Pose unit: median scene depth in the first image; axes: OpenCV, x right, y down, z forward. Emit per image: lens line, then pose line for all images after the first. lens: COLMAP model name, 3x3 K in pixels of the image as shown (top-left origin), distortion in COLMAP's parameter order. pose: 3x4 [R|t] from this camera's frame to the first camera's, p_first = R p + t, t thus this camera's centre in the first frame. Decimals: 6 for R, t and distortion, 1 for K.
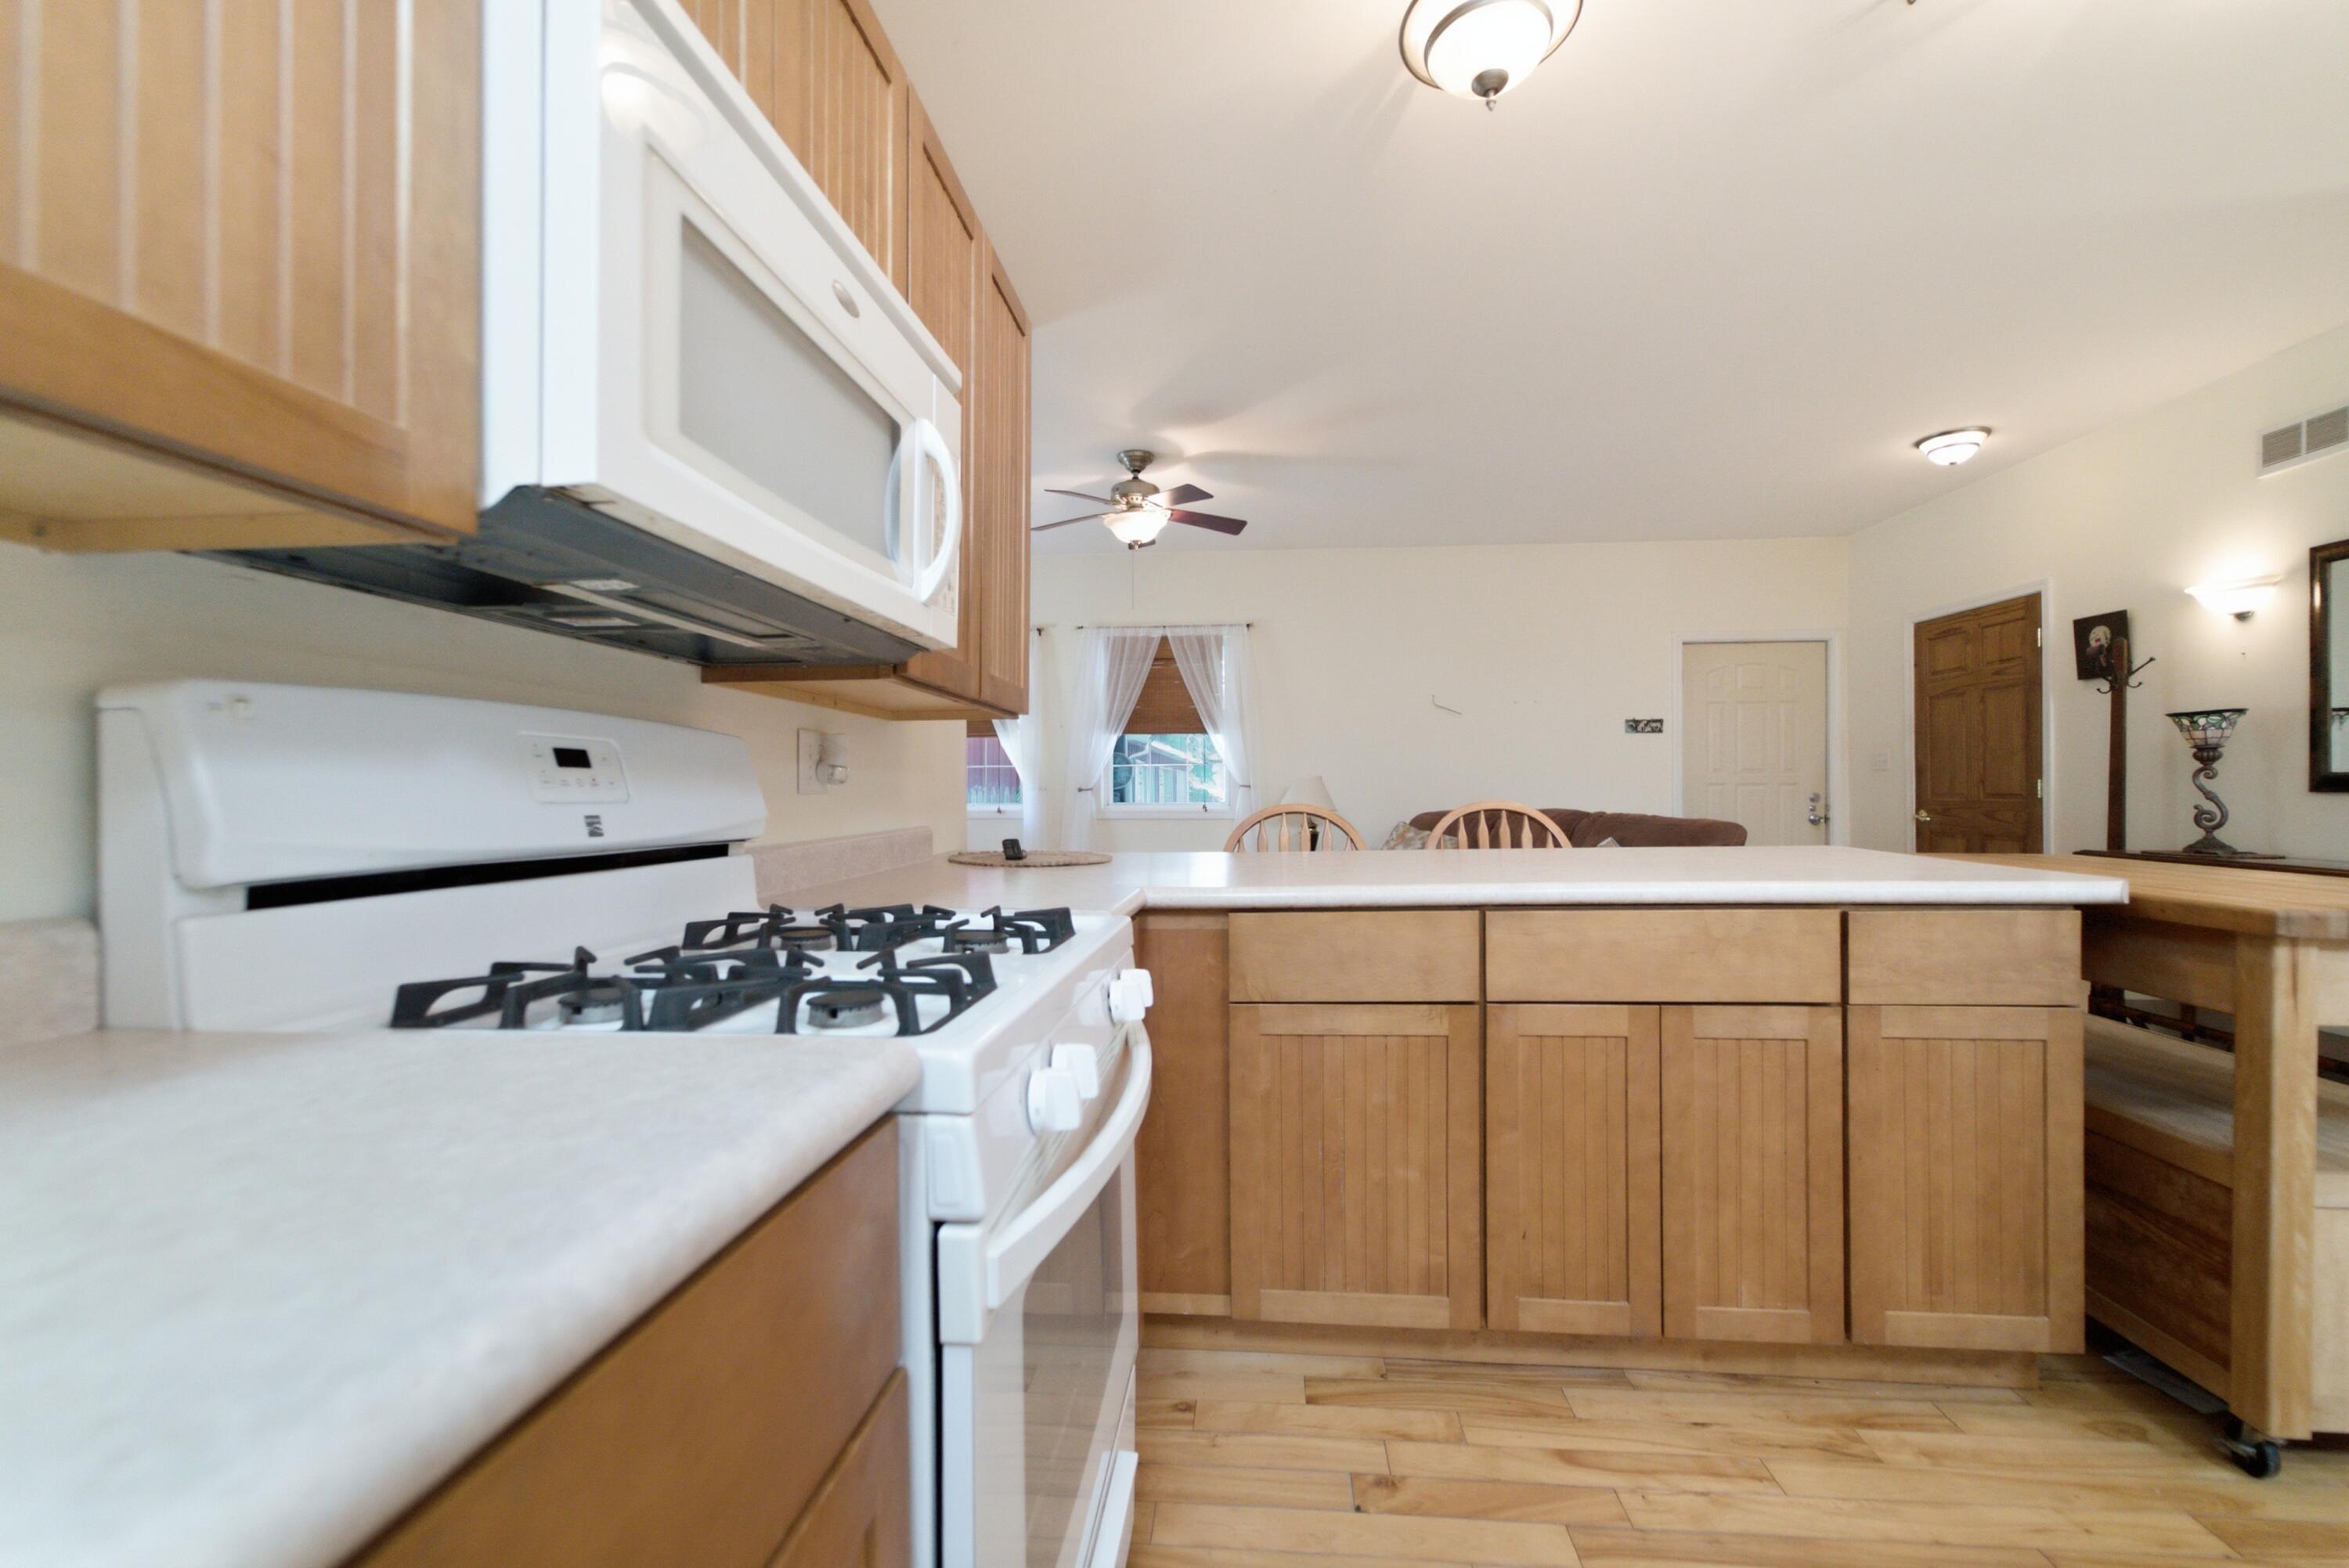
lens RADIAL K [[948.3, 0, 1184.4], [0, 948.3, 781.7], [0, 0, 1]] dist [0.001644, 0.000270]
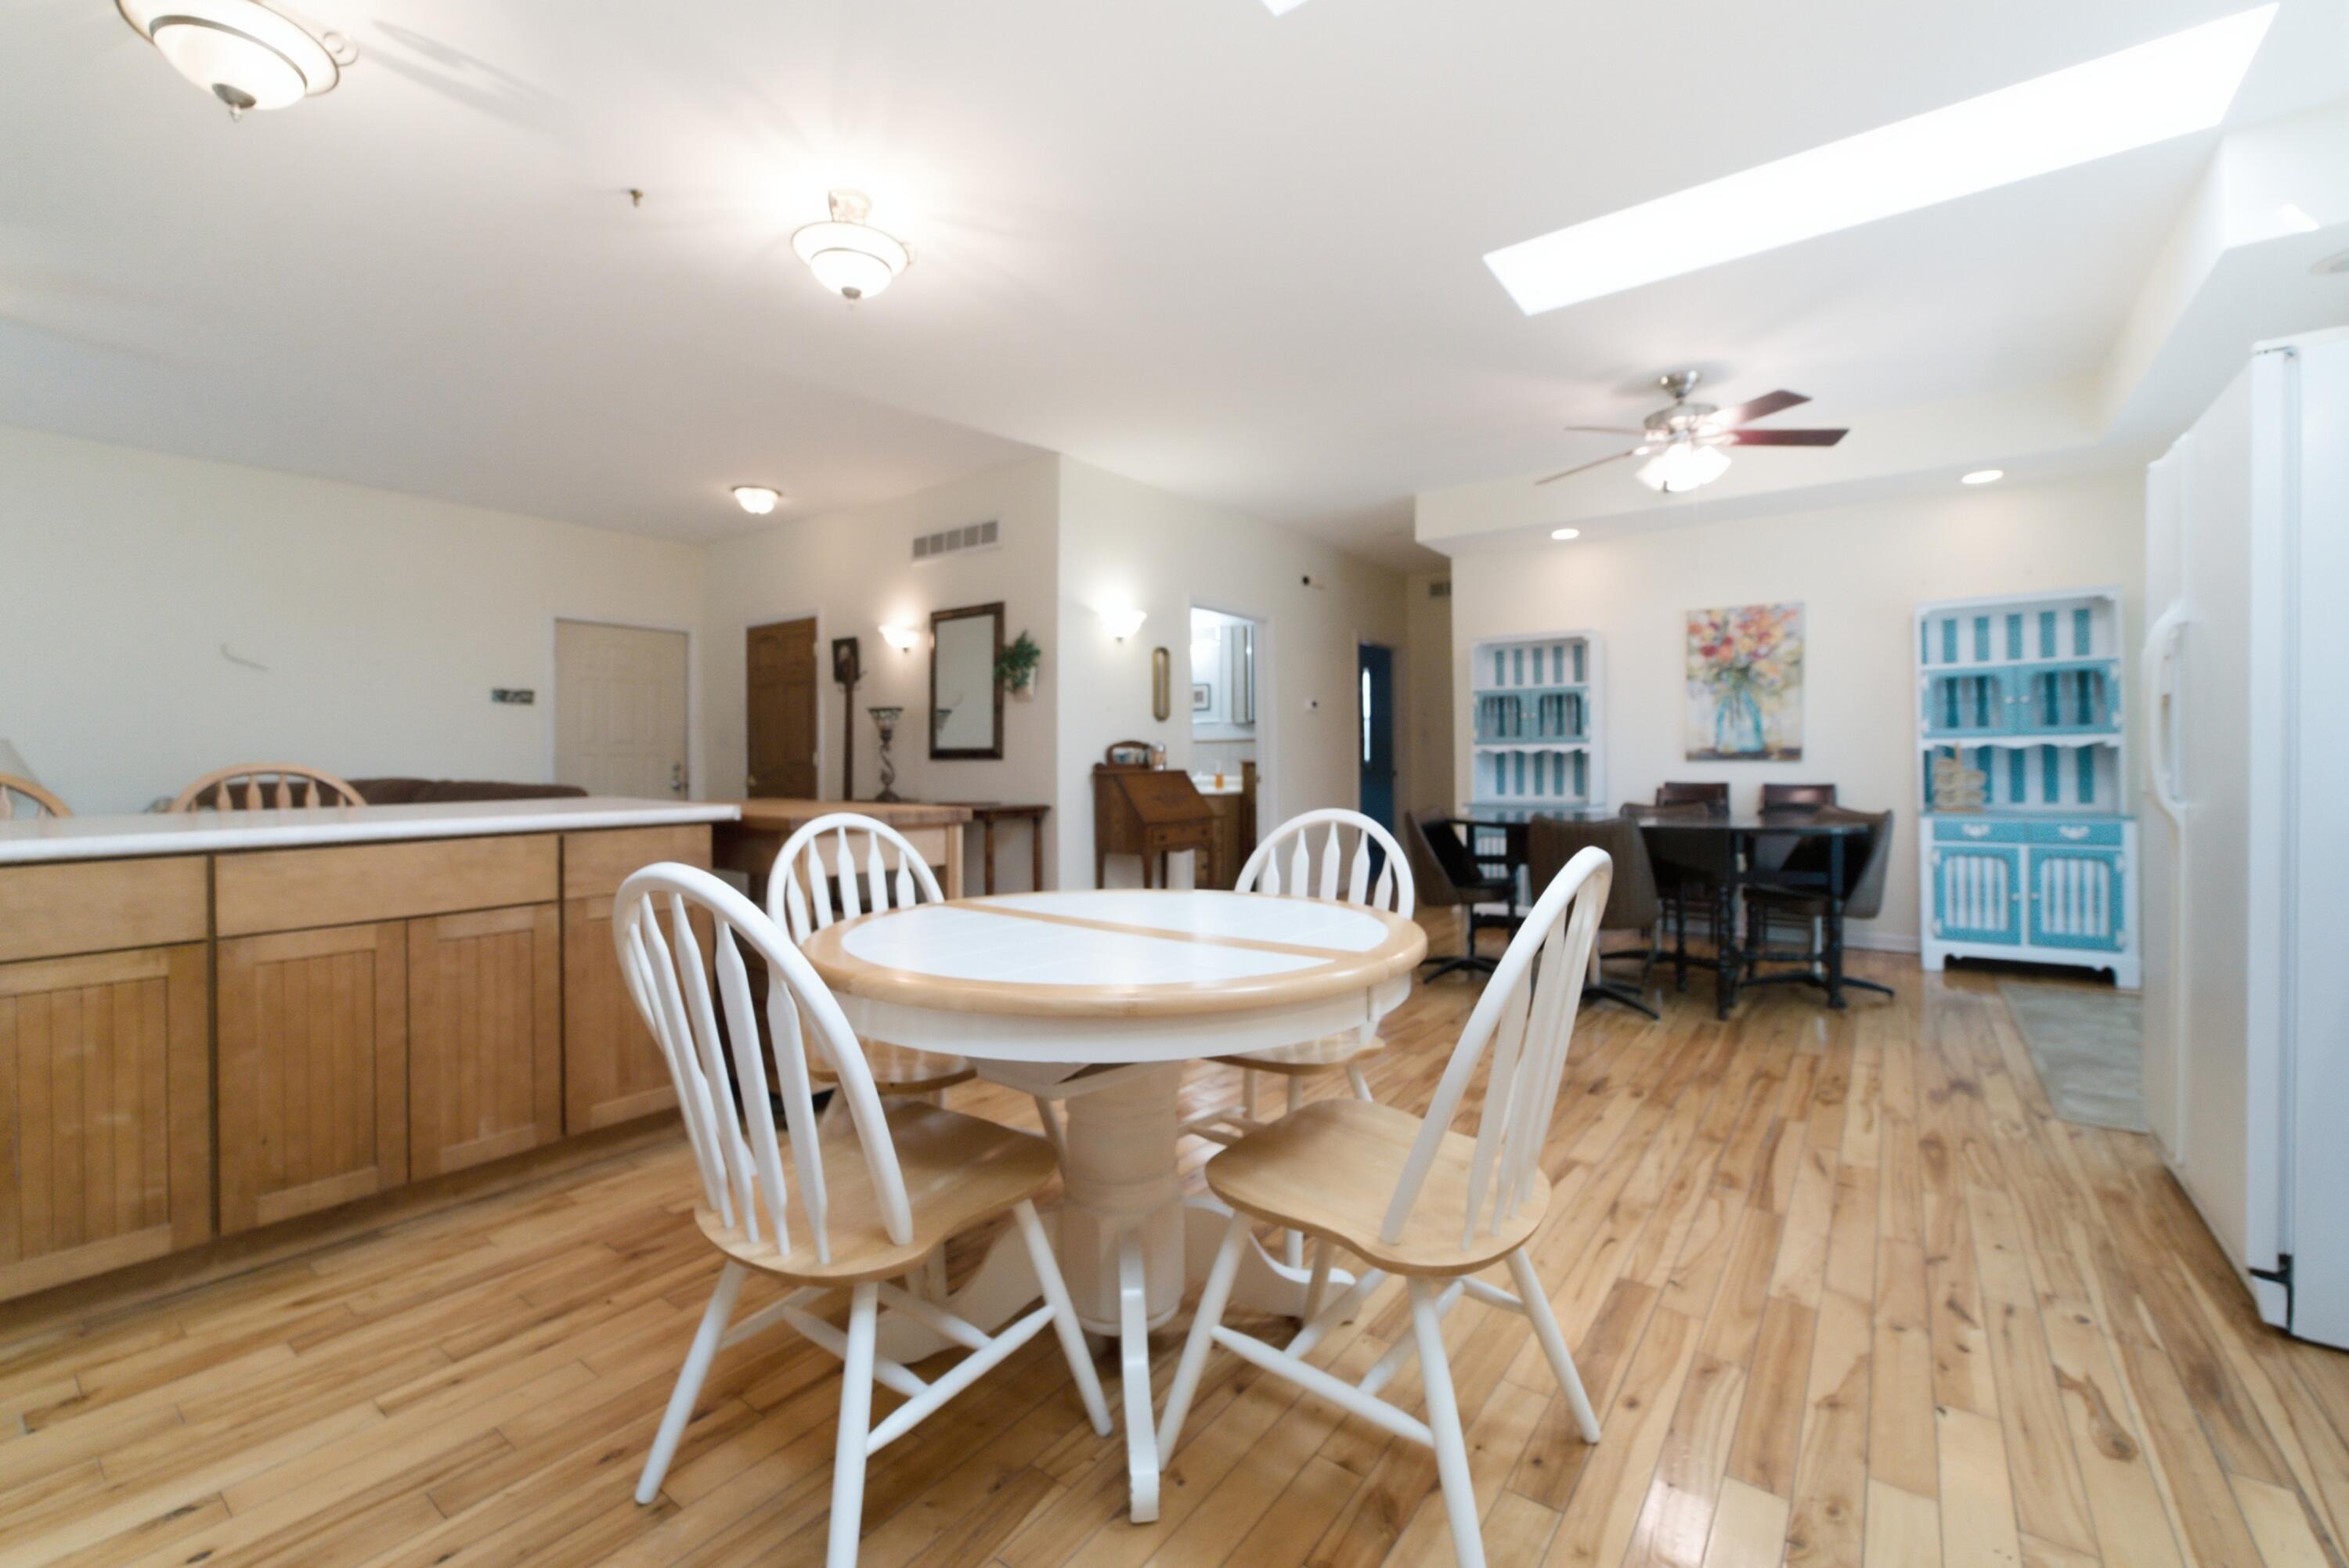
lens RADIAL K [[969.9, 0, 1195.5], [0, 969.9, 761.9], [0, 0, 1]] dist [0.000121, -0.000268]
pose [[0.521880, 0.000914, 0.853019, -0.050905], [-0.004909, 0.999986, 0.001932, 0.017525], [-0.853005, -0.005196, 0.521877, -0.555230]]
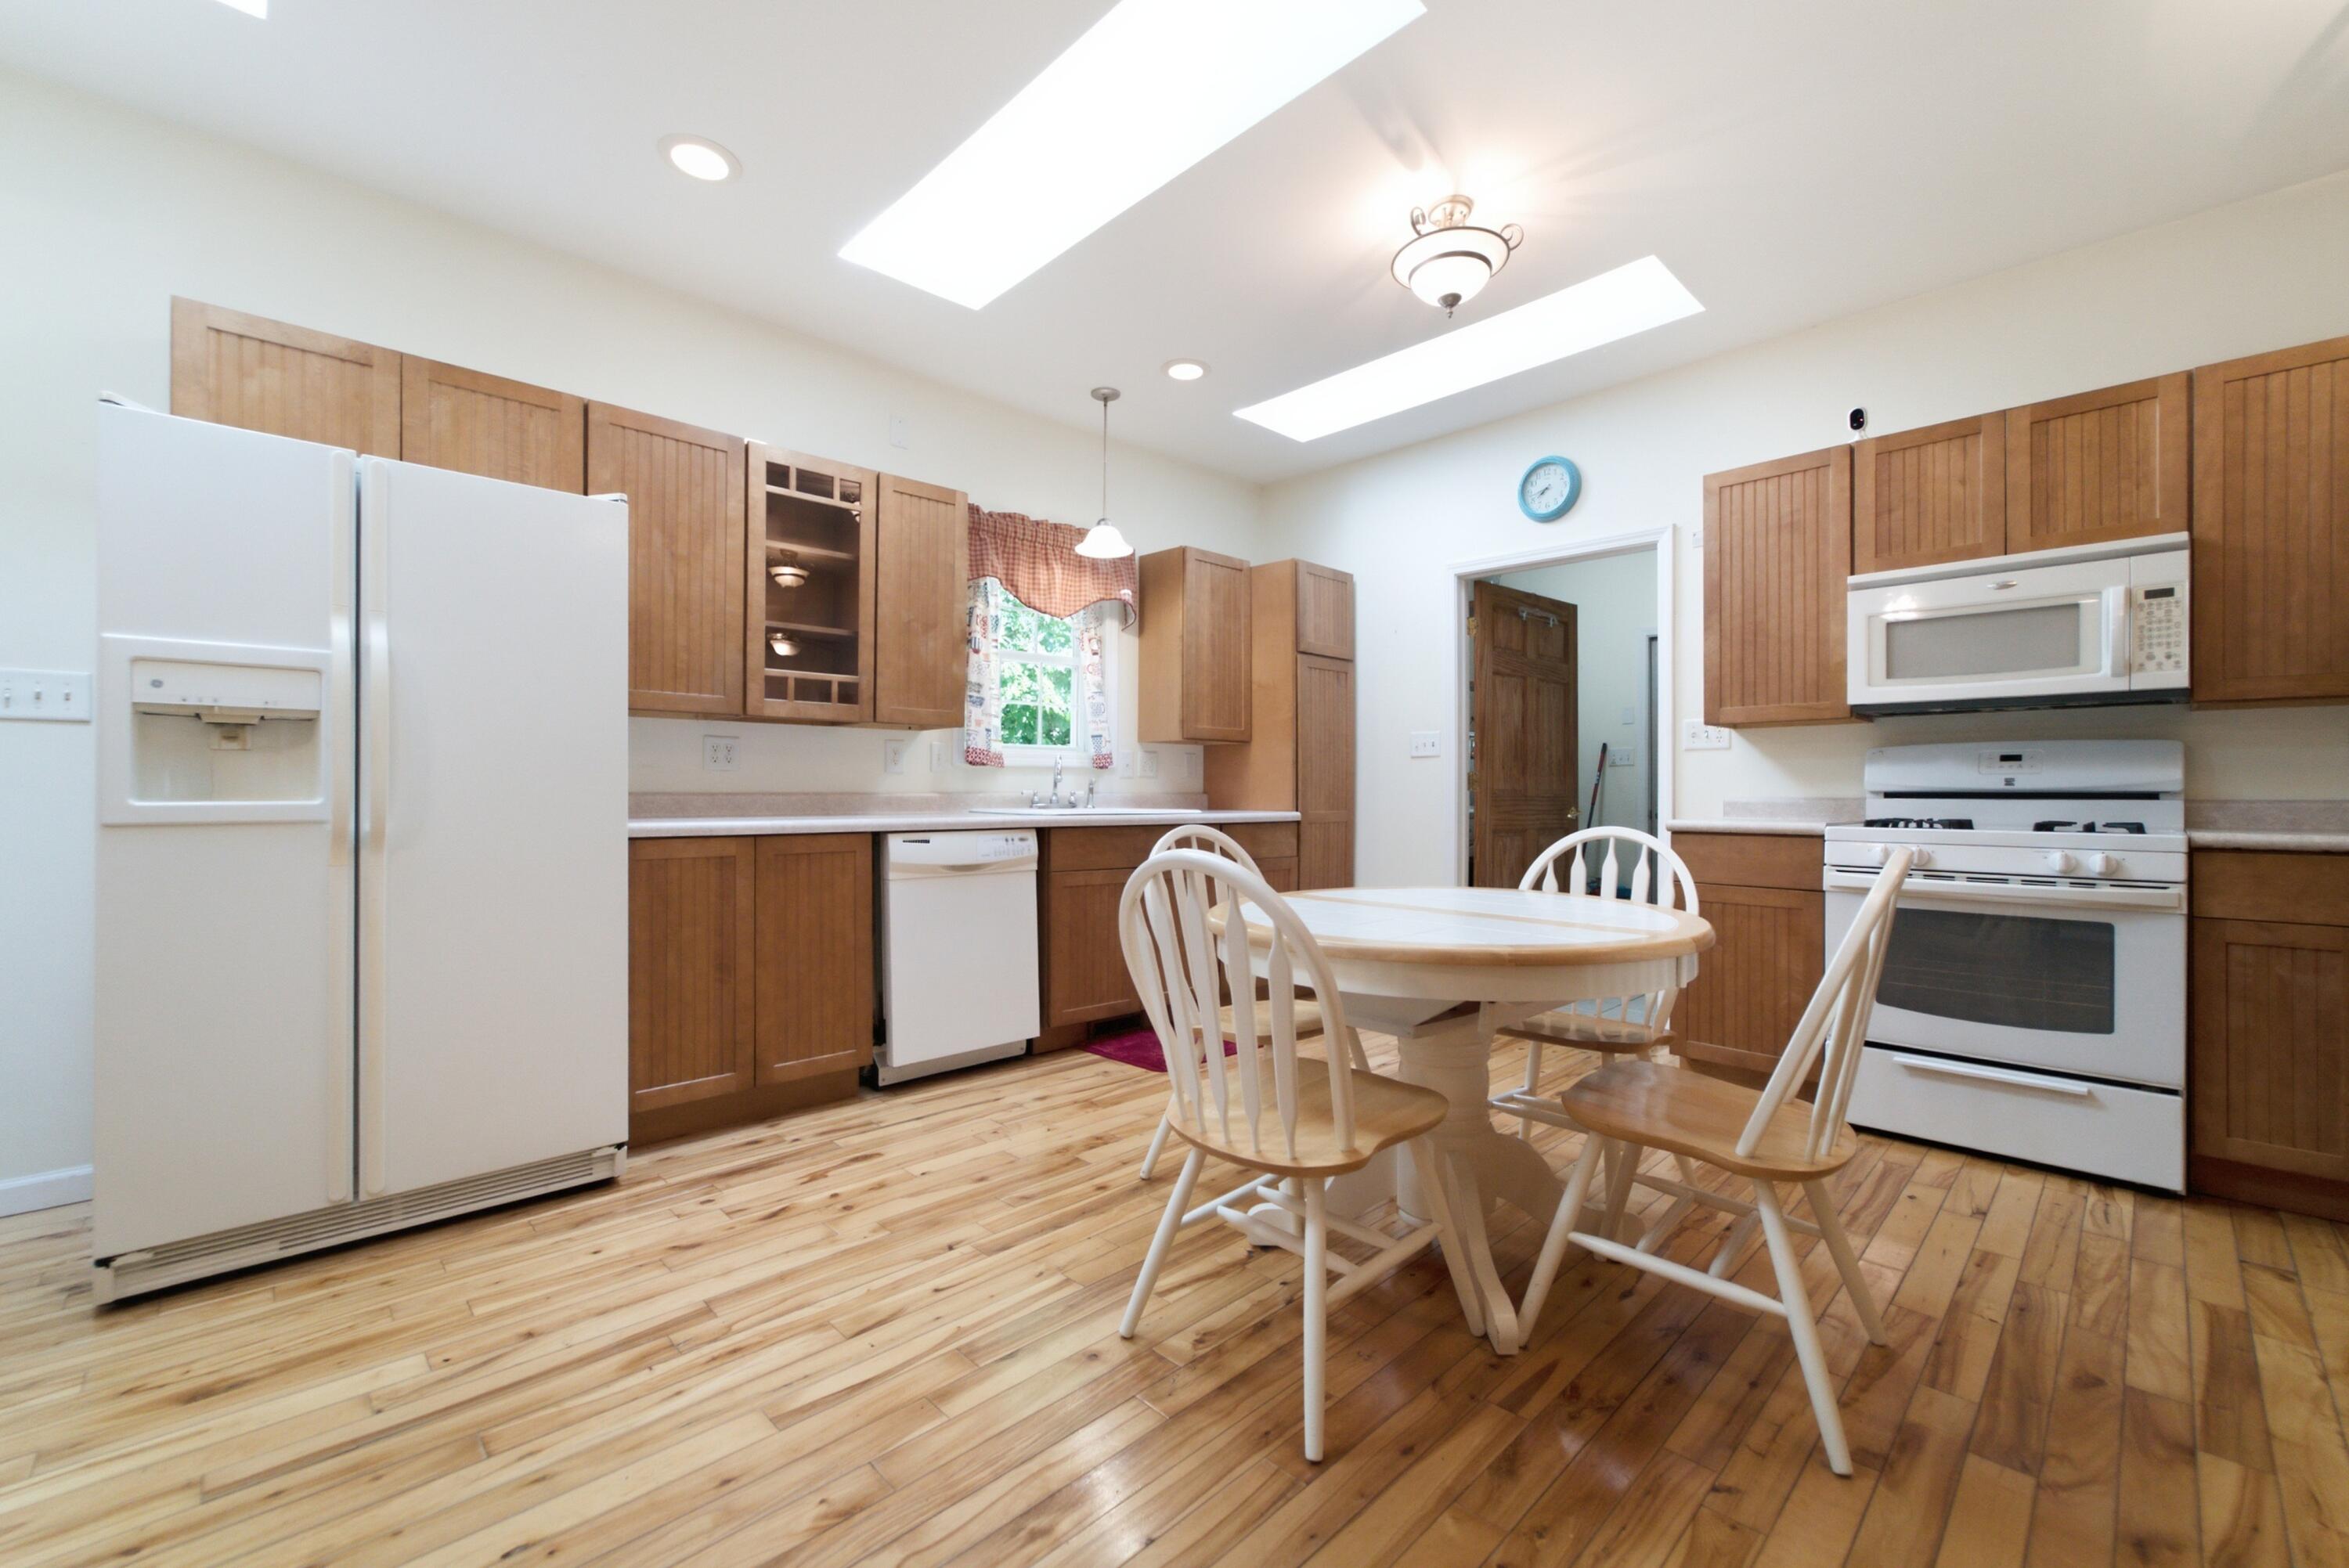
lens RADIAL K [[984.1, 0, 1182.7], [0, 984.1, 793.8], [0, 0, 1]] dist [-0.000442, 0.012468]
pose [[-0.656661, 0.004758, -0.754171, 2.036570], [0.010661, 0.999939, -0.002975, 0.041063], [0.754111, -0.009994, -0.656671, 0.671146]]
